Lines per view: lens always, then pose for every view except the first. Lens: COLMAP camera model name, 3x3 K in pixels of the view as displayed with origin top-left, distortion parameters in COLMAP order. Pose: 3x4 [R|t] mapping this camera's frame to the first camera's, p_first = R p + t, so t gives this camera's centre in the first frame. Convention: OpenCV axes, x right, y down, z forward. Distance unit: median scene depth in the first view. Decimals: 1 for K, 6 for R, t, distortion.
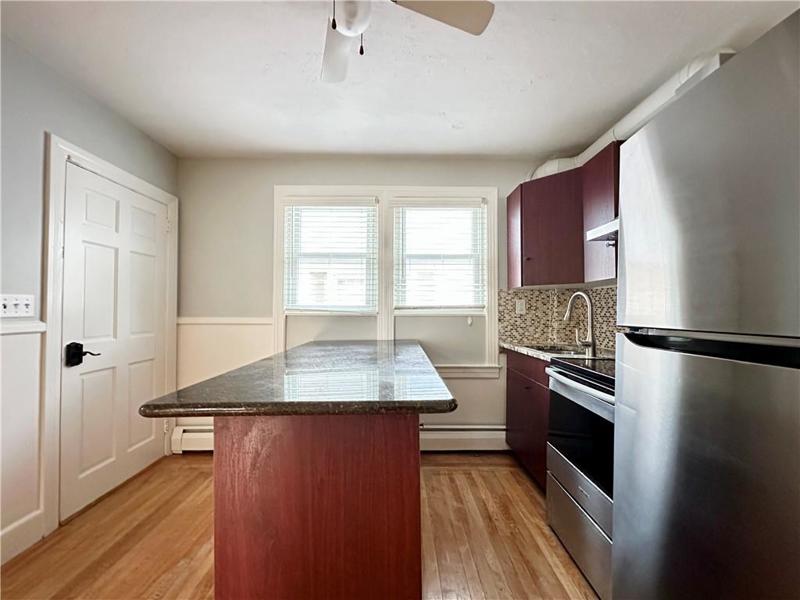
lens RADIAL K [[326.3, 0, 397.8], [0, 326.3, 302.4], [0, 0, 1]] dist [-0.010680, 0.000682]
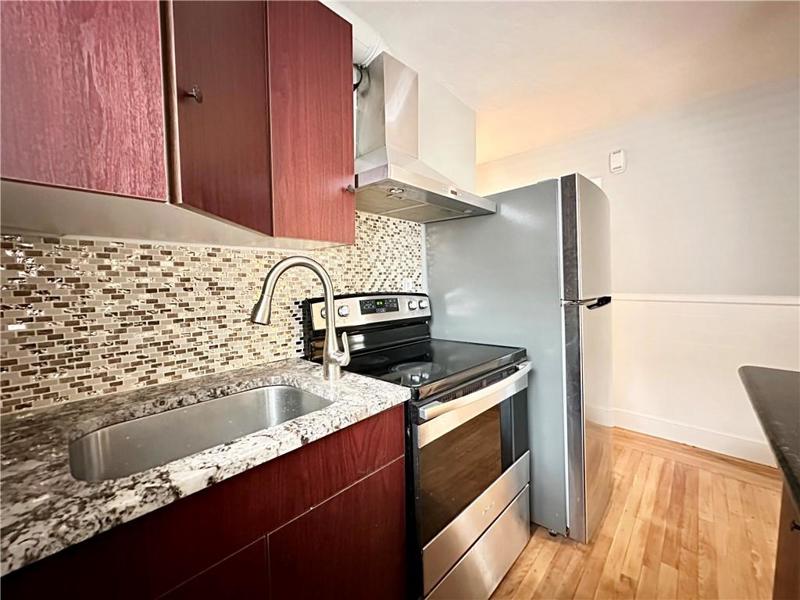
lens RADIAL K [[326.3, 0, 401.5], [0, 326.3, 298.0], [0, 0, 1]] dist [-0.010680, 0.000682]
pose [[-0.733064, -0.026562, 0.679641, 0.095100], [-0.007101, 0.999482, 0.031403, 0.007882], [-0.680123, 0.018194, -0.732872, 0.917926]]
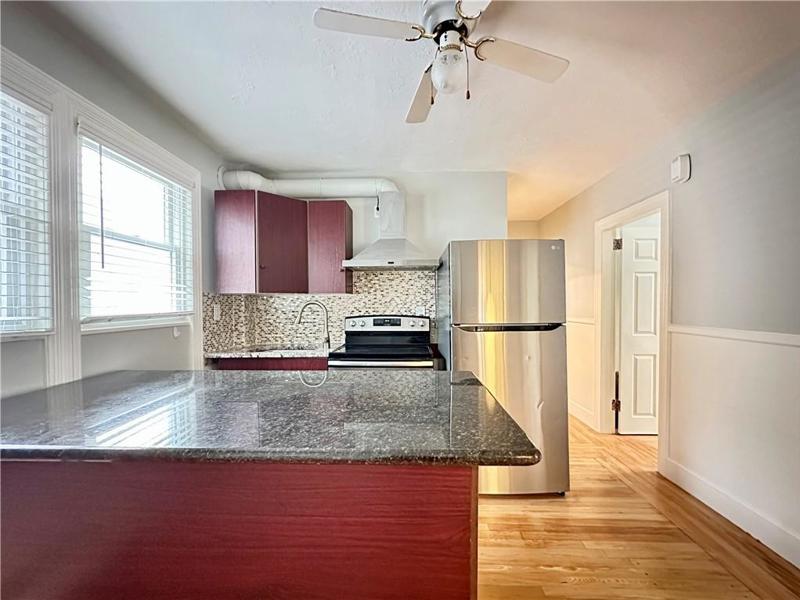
lens RADIAL K [[326.3, 0, 398.3], [0, 326.3, 310.9], [0, 0, 1]] dist [-0.010680, 0.000682]
pose [[0.029095, -0.024226, 0.999283, -0.537933], [-0.018265, 0.999526, 0.024764, -0.023211], [-0.999410, -0.018972, 0.028638, 0.457346]]
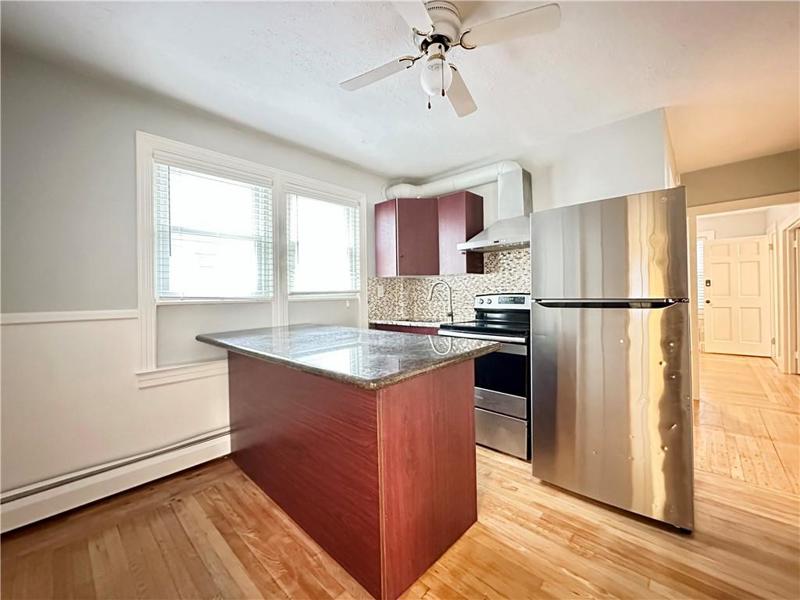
lens RADIAL K [[326.3, 0, 400.9], [0, 326.3, 292.5], [0, 0, 1]] dist [-0.010680, 0.000682]
pose [[0.687642, -0.011860, 0.725953, -0.506692], [0.000511, 0.999874, 0.015852, -0.002258], [-0.726050, -0.010530, 0.687562, 0.053818]]
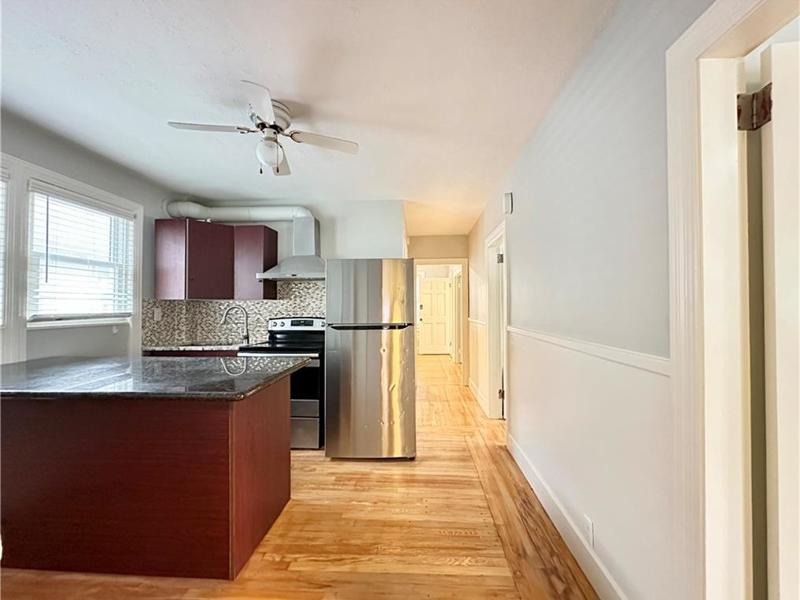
lens RADIAL K [[326.3, 0, 408.8], [0, 326.3, 302.2], [0, 0, 1]] dist [-0.010680, 0.000682]
pose [[0.035381, 0.012073, 0.999301, -0.755981], [-0.020922, 0.999717, -0.011337, -0.036597], [-0.999155, -0.020506, 0.035624, 0.059767]]
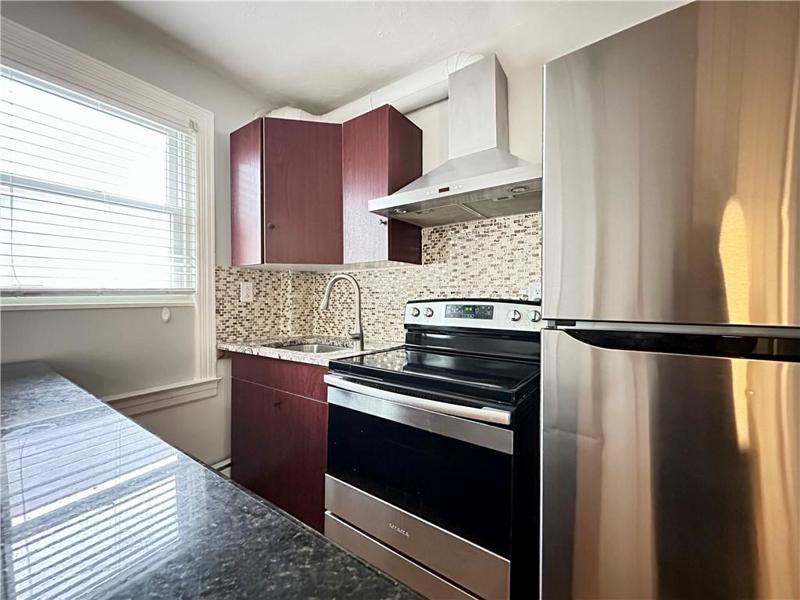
lens RADIAL K [[326.3, 0, 402.3], [0, 326.3, 300.3], [0, 0, 1]] dist [-0.010680, 0.000682]
pose [[0.567117, -0.015728, 0.823487, -0.030930], [-0.016064, 0.999416, 0.030151, 0.004397], [-0.823480, -0.030328, 0.566534, 0.292281]]
